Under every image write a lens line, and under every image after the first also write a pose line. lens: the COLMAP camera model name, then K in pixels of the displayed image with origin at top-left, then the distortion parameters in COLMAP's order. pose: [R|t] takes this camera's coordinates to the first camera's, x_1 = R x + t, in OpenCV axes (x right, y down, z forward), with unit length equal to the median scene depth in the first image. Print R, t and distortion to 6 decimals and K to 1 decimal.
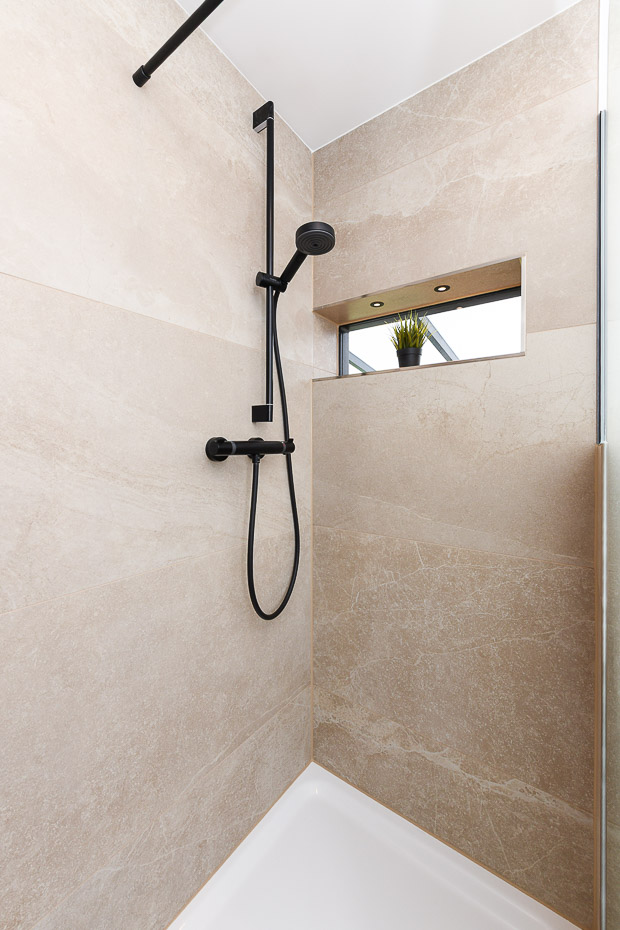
lens RADIAL K [[367.0, 0, 305.9], [0, 367.0, 444.8], [0, 0, 1]] dist [0.002181, -0.001962]
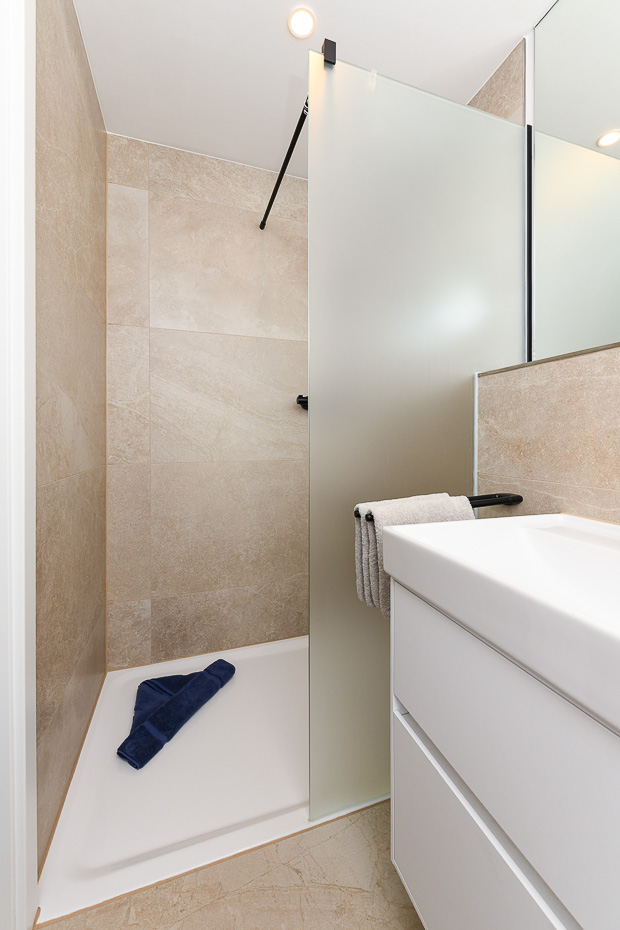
lens RADIAL K [[367.0, 0, 314.3], [0, 367.0, 439.6], [0, 0, 1]] dist [0.002181, -0.001962]
pose [[0.821402, 0.005532, -0.570323, 1.024514], [0.003212, 0.999892, 0.014325, 0.207697], [0.570341, -0.013599, 0.821296, -0.595202]]
